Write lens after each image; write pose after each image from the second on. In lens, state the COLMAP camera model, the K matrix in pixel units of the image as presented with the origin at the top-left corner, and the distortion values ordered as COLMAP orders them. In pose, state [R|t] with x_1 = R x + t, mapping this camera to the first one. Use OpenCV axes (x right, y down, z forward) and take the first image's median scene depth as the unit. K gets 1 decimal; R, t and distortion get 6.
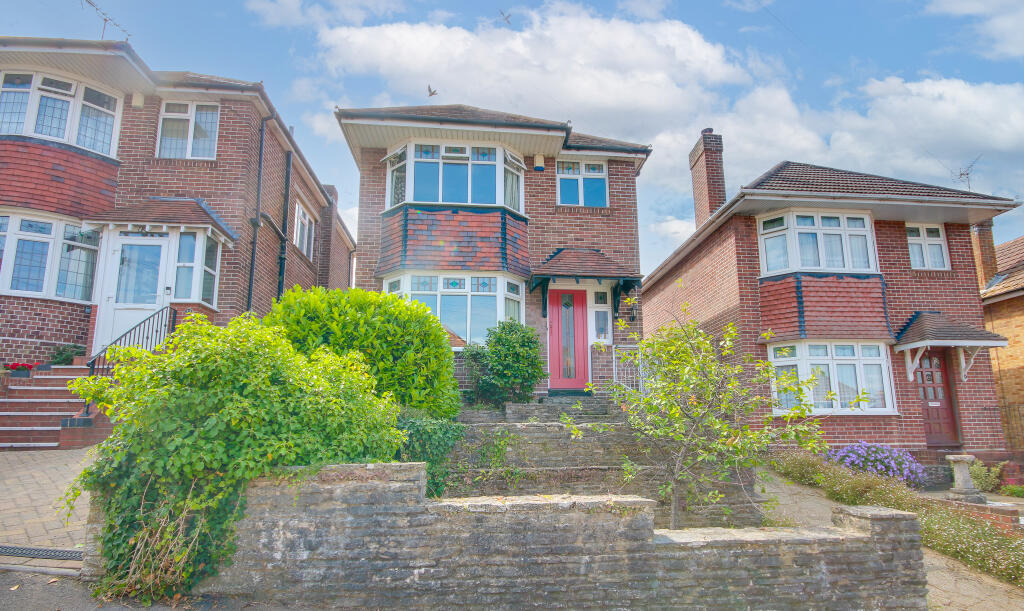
lens RADIAL K [[510.3, 0, 533.9], [0, 510.3, 355.7], [0, 0, 1]] dist [0.012516, -0.014043]
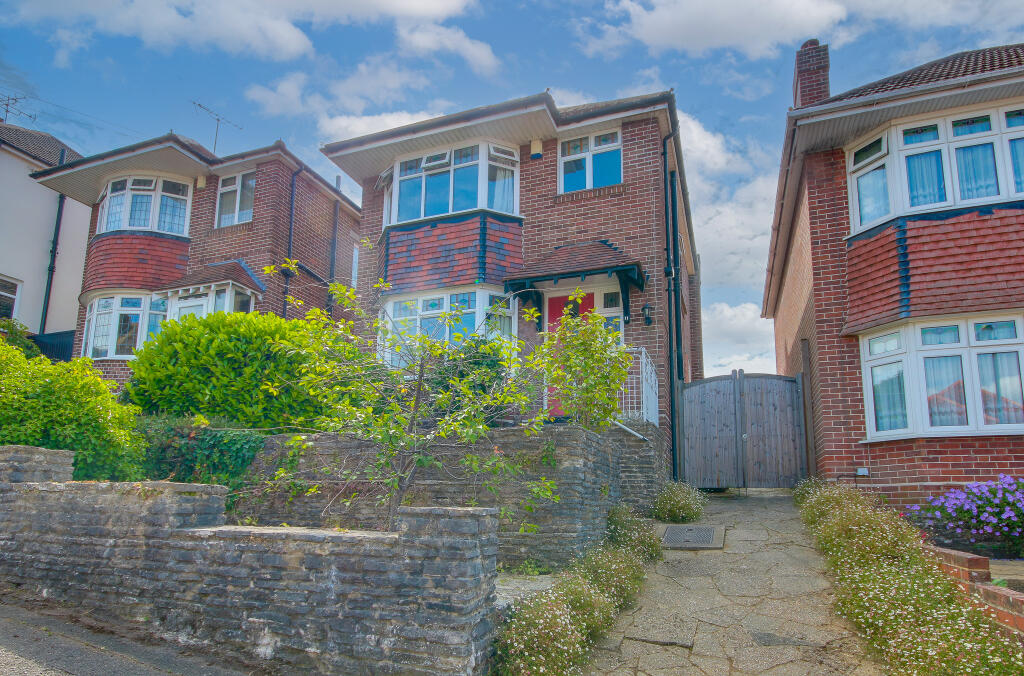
lens RADIAL K [[589.3, 0, 513.2], [0, 589.3, 416.6], [0, 0, 1]] dist [0.006077, -0.003676]
pose [[0.893381, -0.048736, -0.446649, 0.424702], [0.050112, 0.998705, -0.008740, 0.072678], [0.446497, -0.014574, 0.894667, 0.123670]]
